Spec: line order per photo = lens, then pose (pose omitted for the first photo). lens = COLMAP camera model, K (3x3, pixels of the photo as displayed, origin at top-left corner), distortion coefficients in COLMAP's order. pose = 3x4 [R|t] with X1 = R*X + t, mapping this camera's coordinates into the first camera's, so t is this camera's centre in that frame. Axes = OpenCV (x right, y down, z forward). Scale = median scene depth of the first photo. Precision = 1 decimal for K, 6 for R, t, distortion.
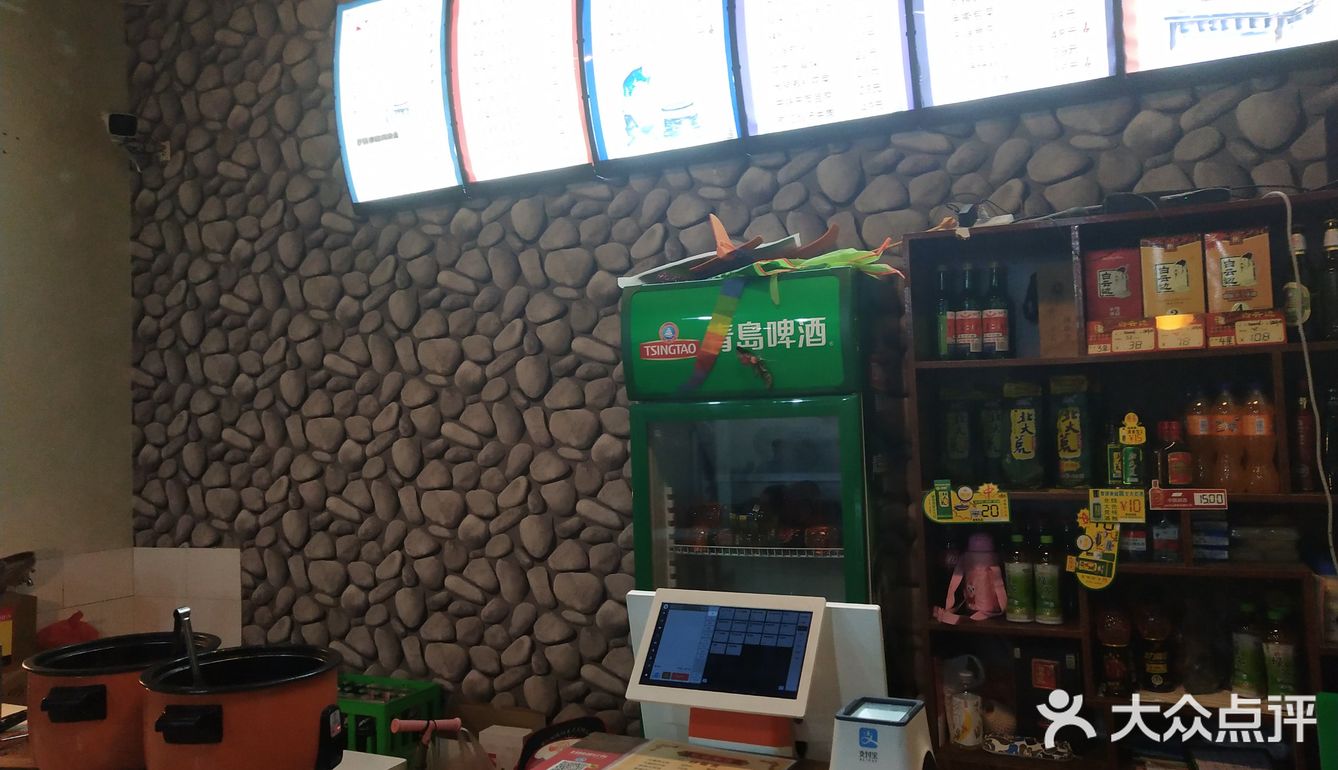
lens RADIAL K [[1046.5, 0, 669.0], [0, 1046.5, 385.0], [0, 0, 1]] dist [-0.011039, 0.044766]
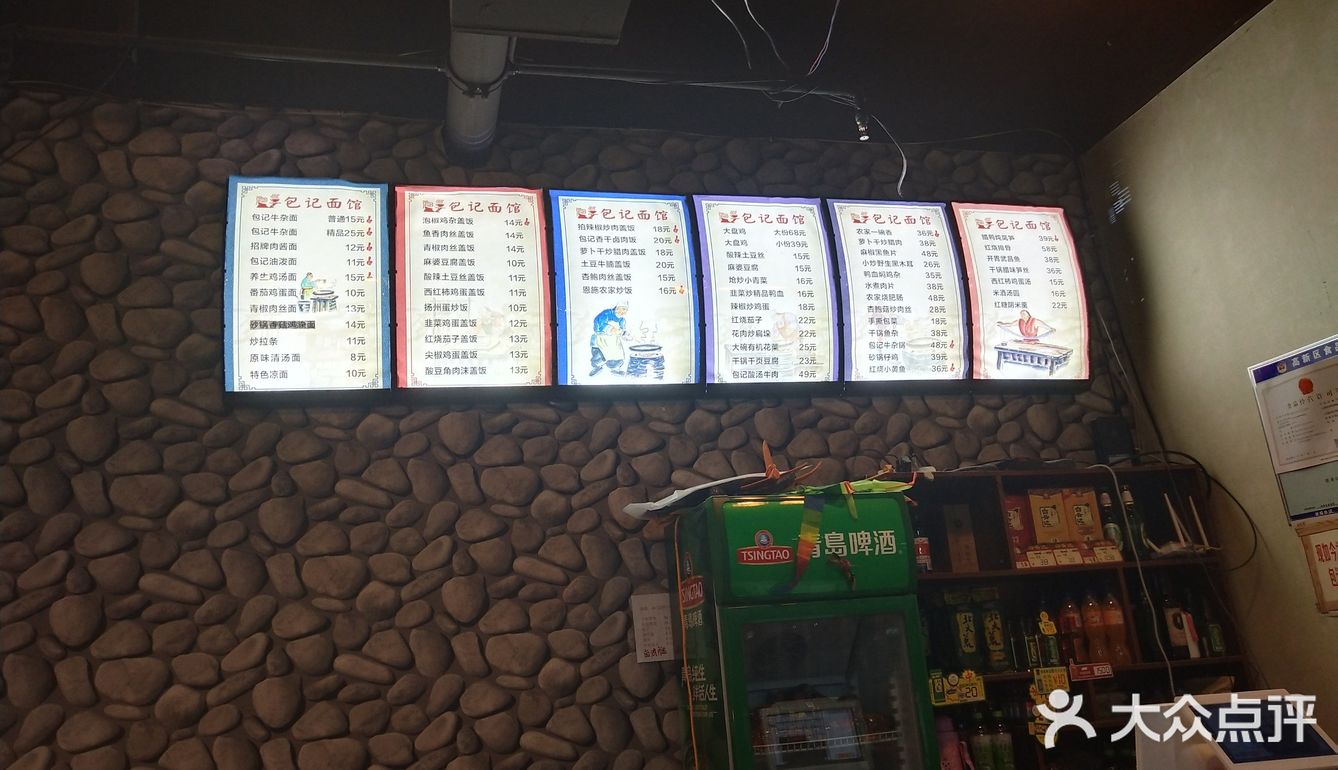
lens RADIAL K [[1046.5, 0, 669.0], [0, 1046.5, 385.0], [0, 0, 1]] dist [-0.011039, 0.044766]
pose [[0.764172, 0.148622, 0.627657, -0.801849], [0.034866, 0.962152, -0.270275, 0.088806], [-0.644070, 0.228420, 0.730067, 0.215741]]
